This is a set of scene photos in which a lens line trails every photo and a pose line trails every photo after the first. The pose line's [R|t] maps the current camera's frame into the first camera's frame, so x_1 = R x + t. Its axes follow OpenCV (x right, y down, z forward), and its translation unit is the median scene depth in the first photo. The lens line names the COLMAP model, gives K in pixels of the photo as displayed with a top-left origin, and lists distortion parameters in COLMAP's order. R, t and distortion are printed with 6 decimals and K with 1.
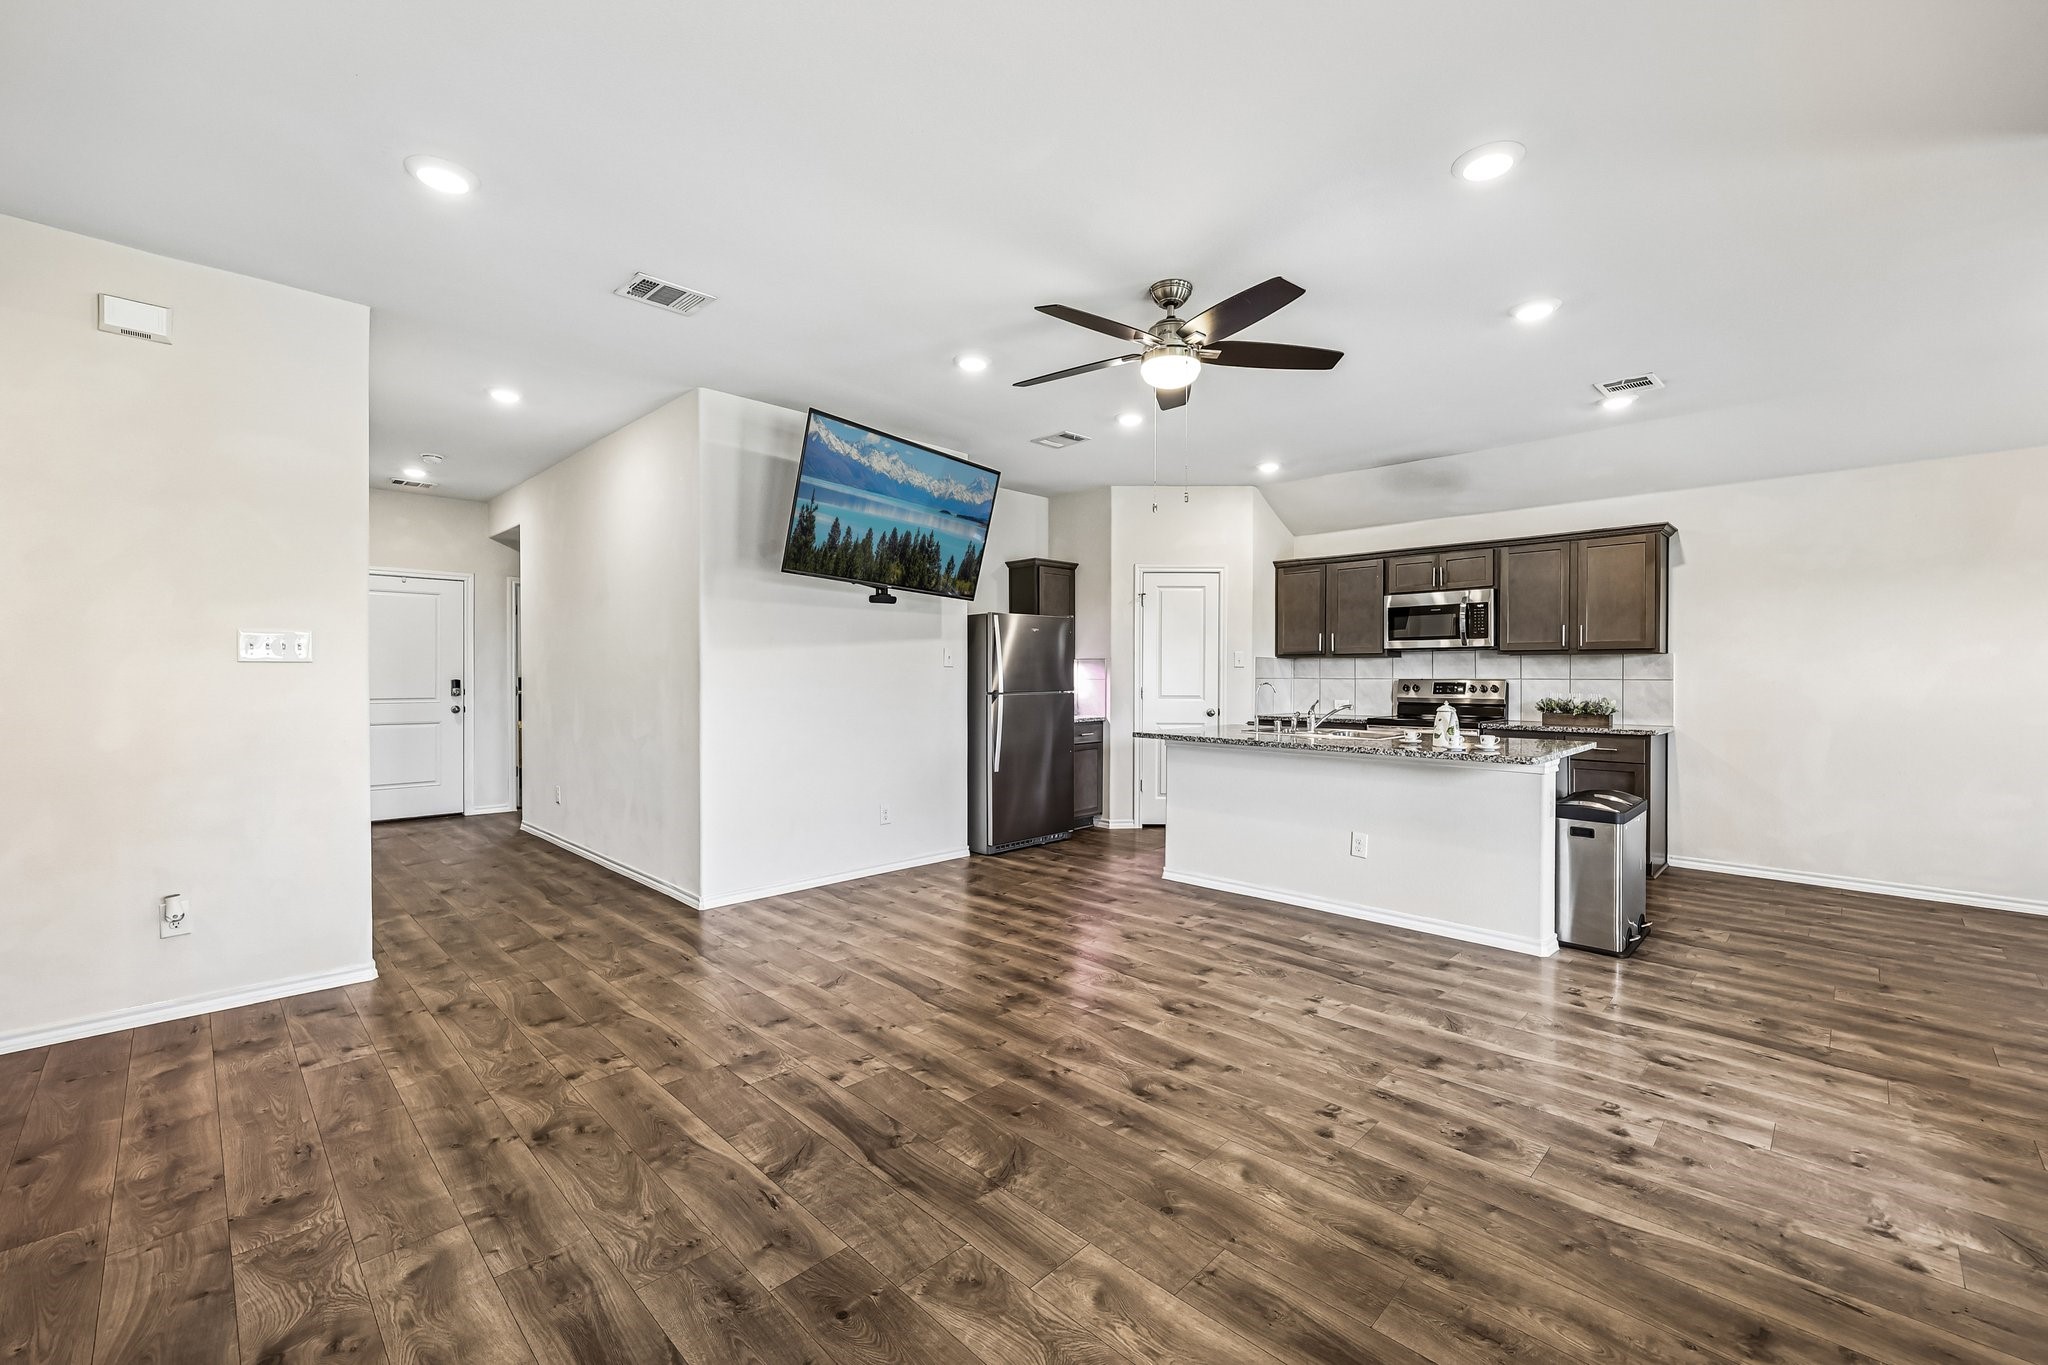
lens RADIAL K [[846.1, 0, 1079.6], [0, 846.1, 679.0], [0, 0, 1]] dist [-0.001000, 0.000092]
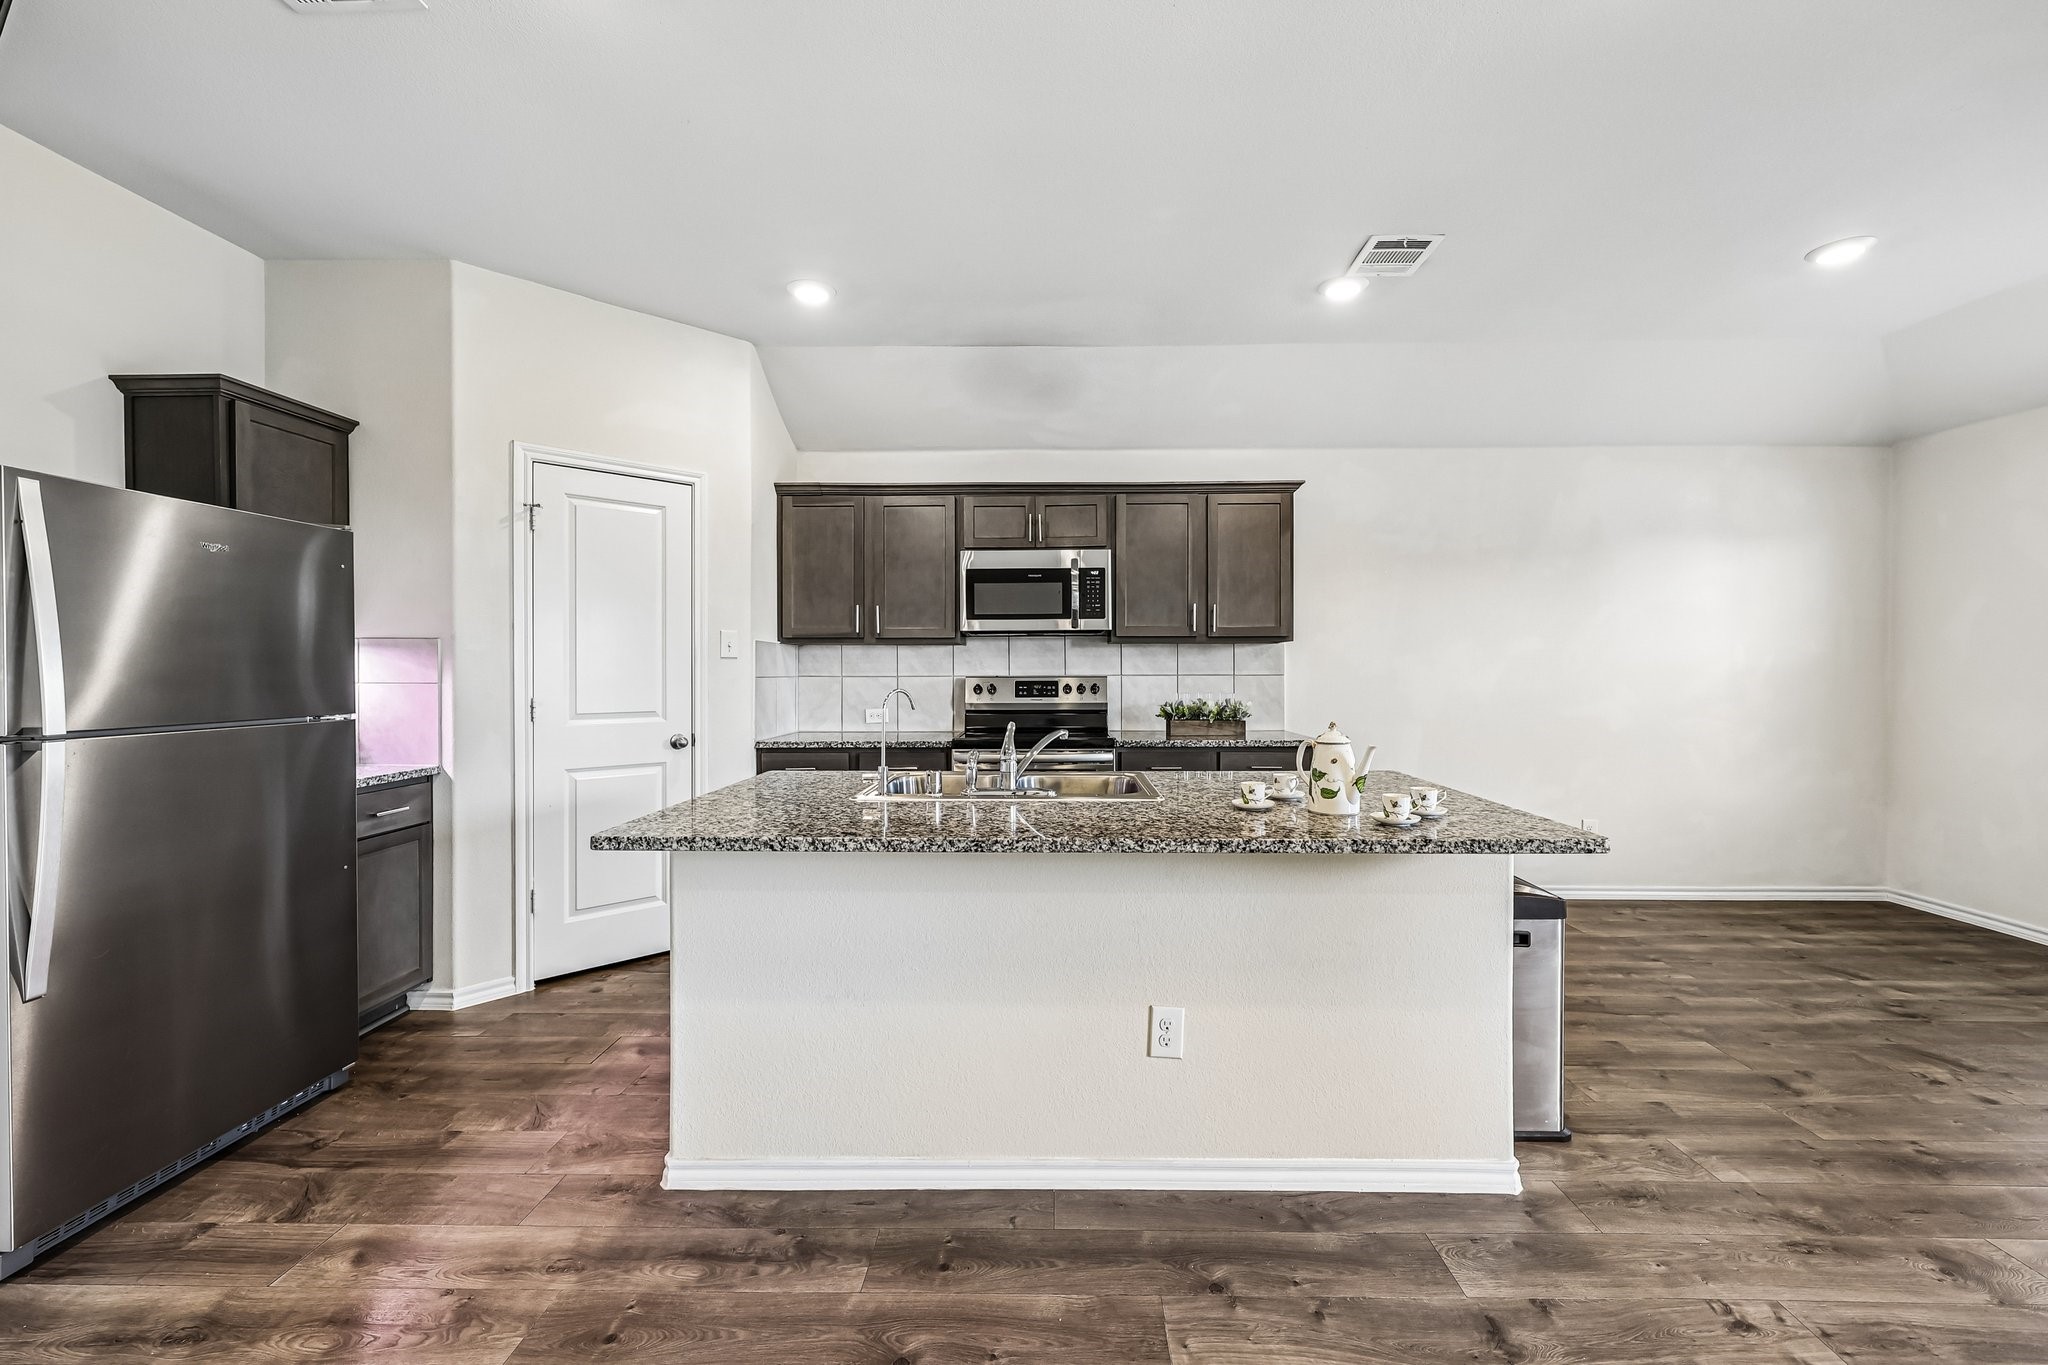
lens RADIAL K [[837.0, 0, 1041.4], [0, 837.0, 673.5], [0, 0, 1]] dist [0.000211, -0.000079]
pose [[0.760534, -0.007161, 0.649258, -0.025920], [0.007739, 0.999968, 0.001963, -0.005627], [-0.649252, 0.003531, 0.760565, 0.749952]]
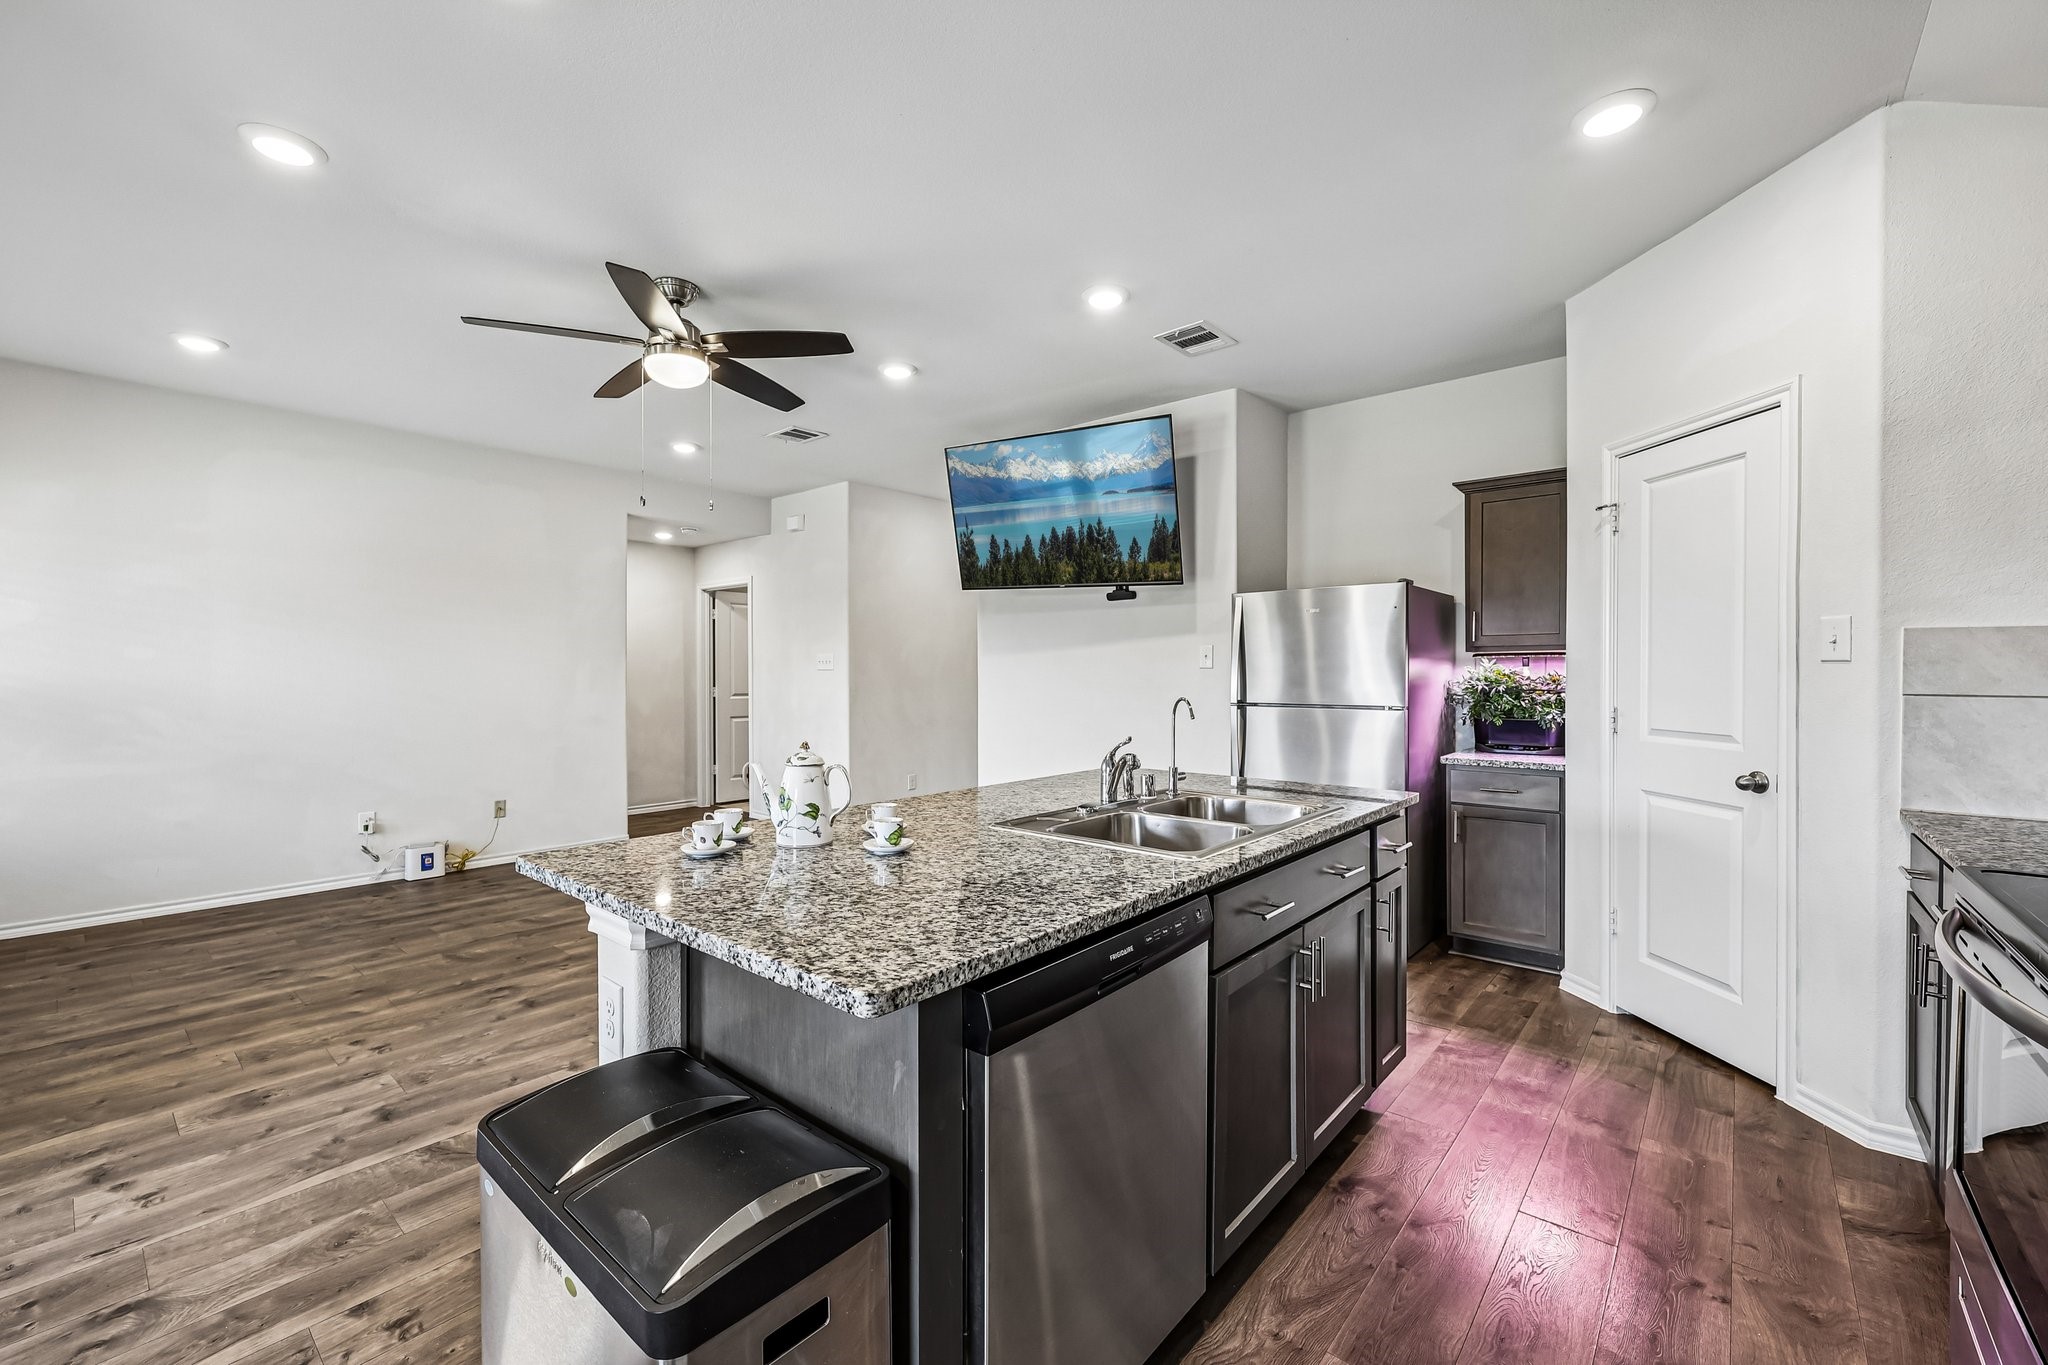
lens RADIAL K [[914.7, 0, 1028.2], [0, 914.7, 667.7], [0, 0, 1]] dist [0.014779, 0.000159]
pose [[-0.015552, -0.001091, -0.999878, 0.942970], [-0.005987, 0.999982, -0.000998, -0.013096], [0.999861, 0.005971, -0.015558, 1.153449]]
